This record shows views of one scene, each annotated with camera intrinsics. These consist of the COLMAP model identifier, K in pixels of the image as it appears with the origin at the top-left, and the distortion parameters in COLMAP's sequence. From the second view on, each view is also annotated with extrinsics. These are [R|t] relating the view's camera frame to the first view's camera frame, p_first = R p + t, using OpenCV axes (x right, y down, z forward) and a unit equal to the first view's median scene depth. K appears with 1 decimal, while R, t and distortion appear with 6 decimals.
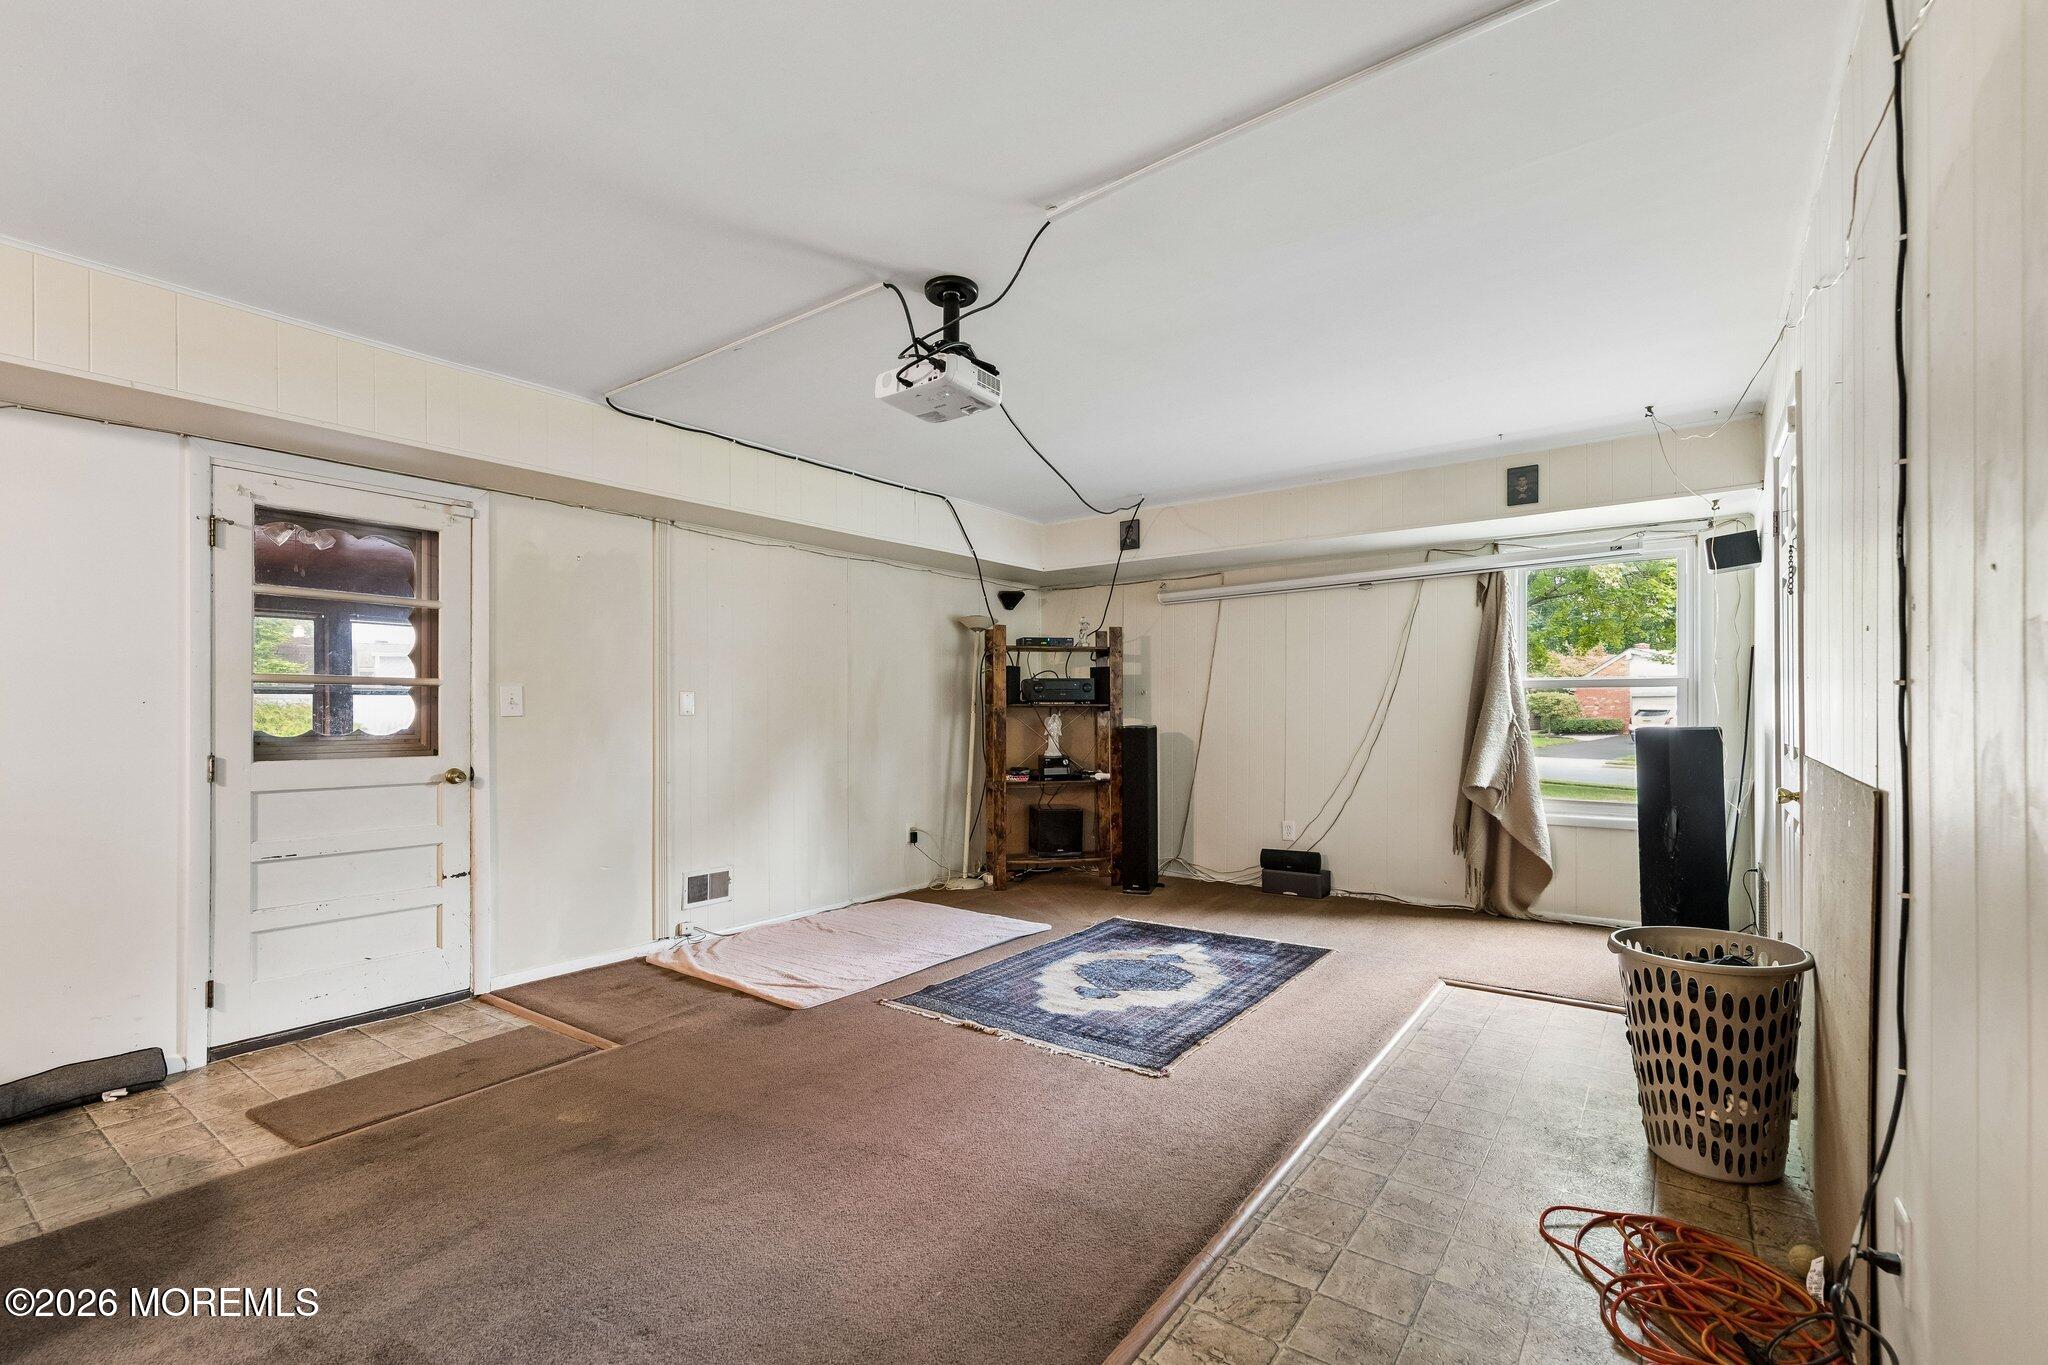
lens RADIAL K [[894.5, 0, 1025.4], [0, 894.5, 718.1], [0, 0, 1]] dist [0.001130, 0.000185]
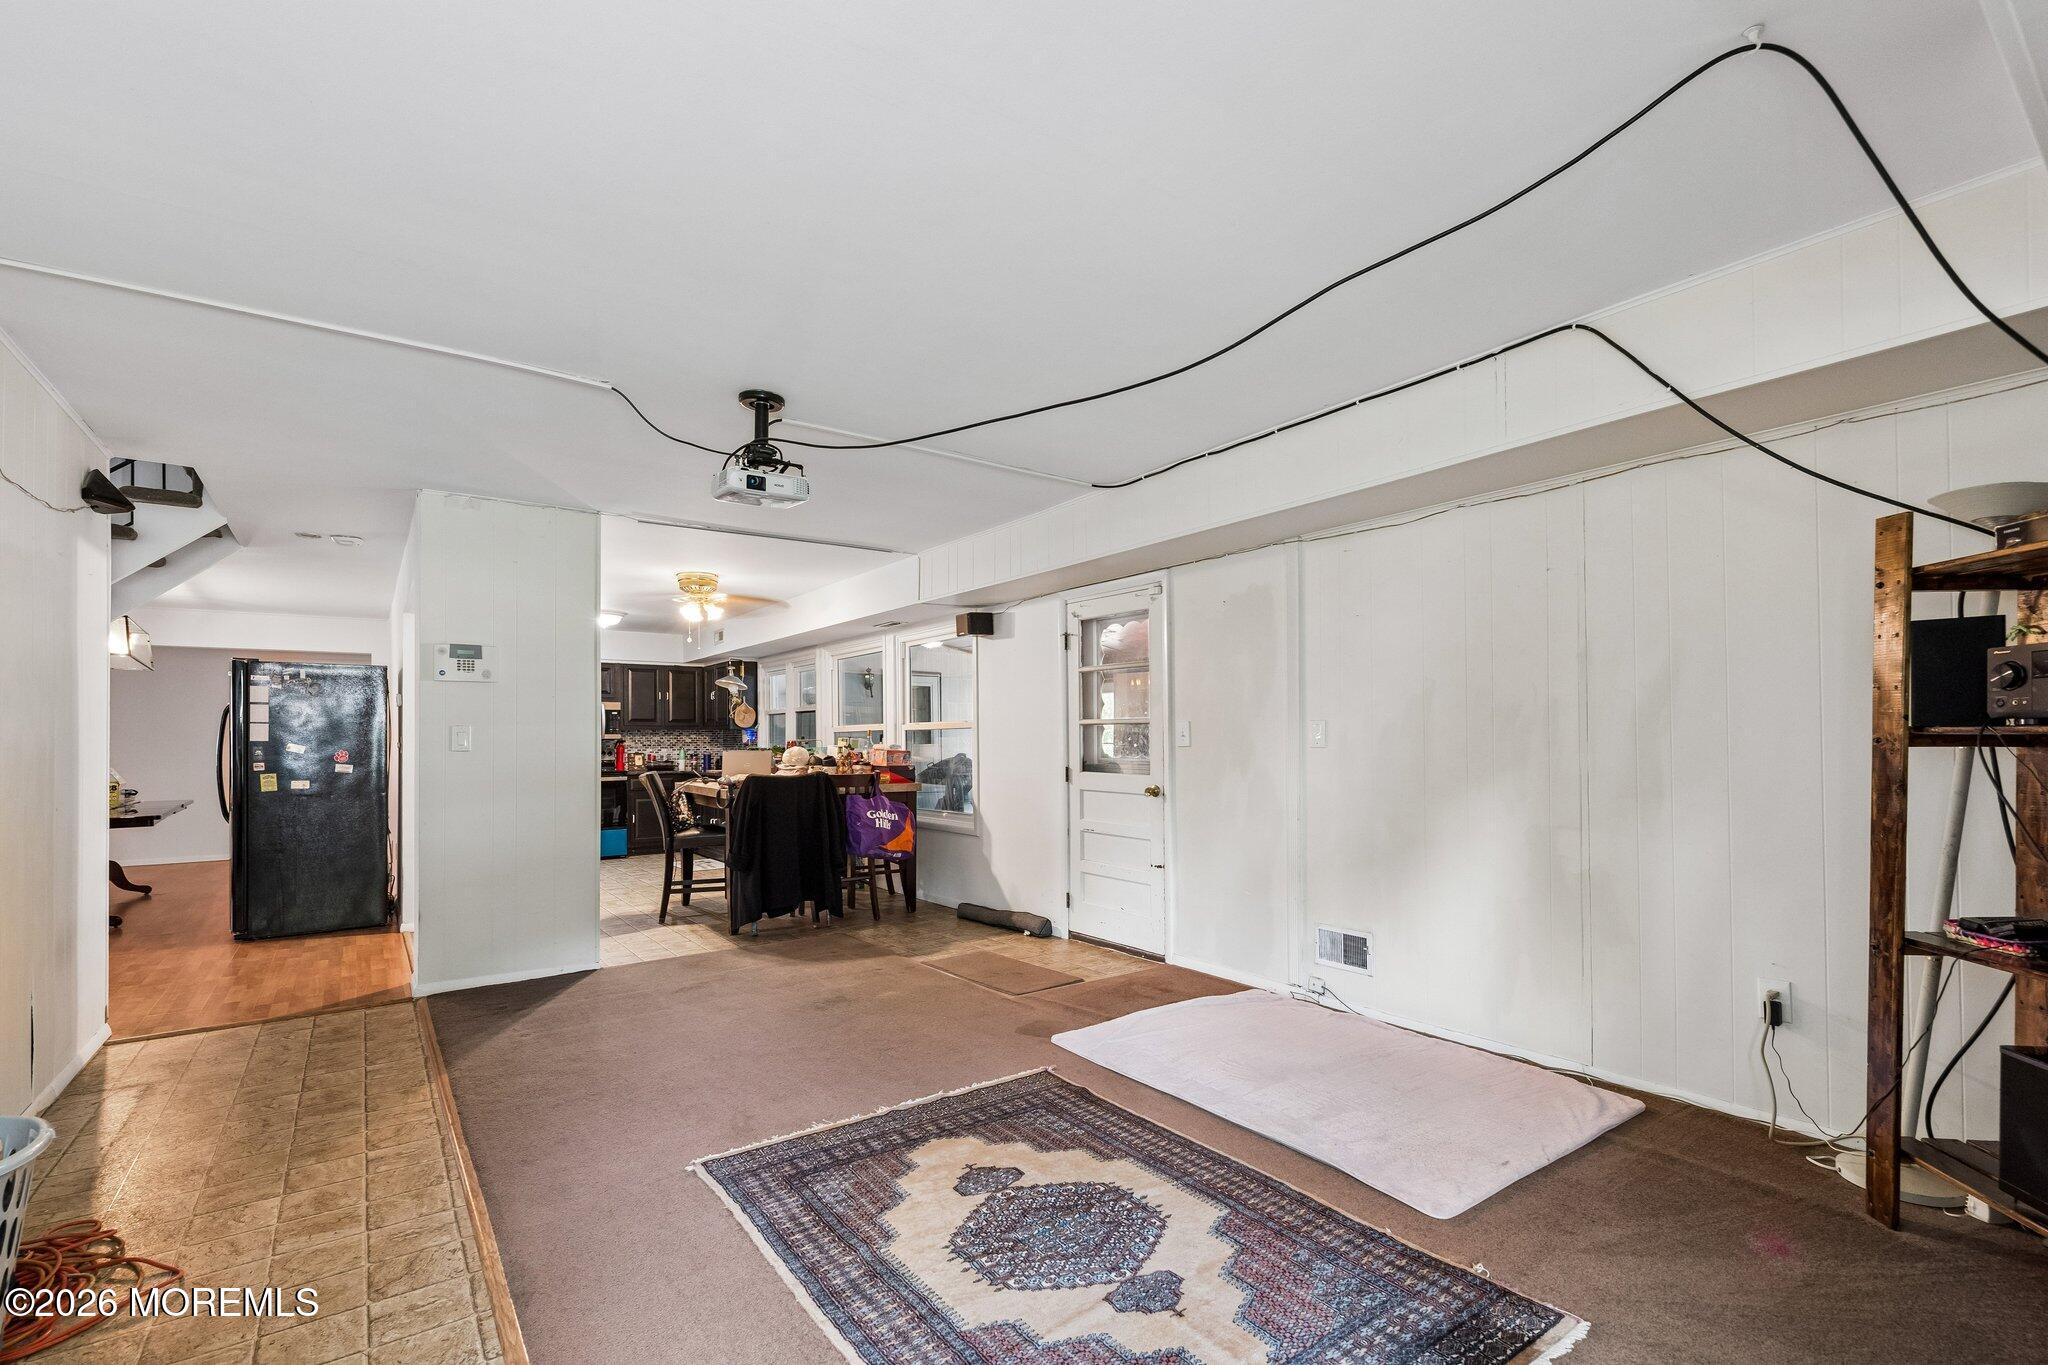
lens RADIAL K [[894.5, 0, 1020.1], [0, 894.5, 738.9], [0, 0, 1]] dist [0.001130, 0.000185]
pose [[-0.292205, 0.005021, -0.956343, 0.726588], [-0.001400, 0.999983, 0.005678, -0.020874], [0.956355, 0.002998, -0.292193, 1.264219]]
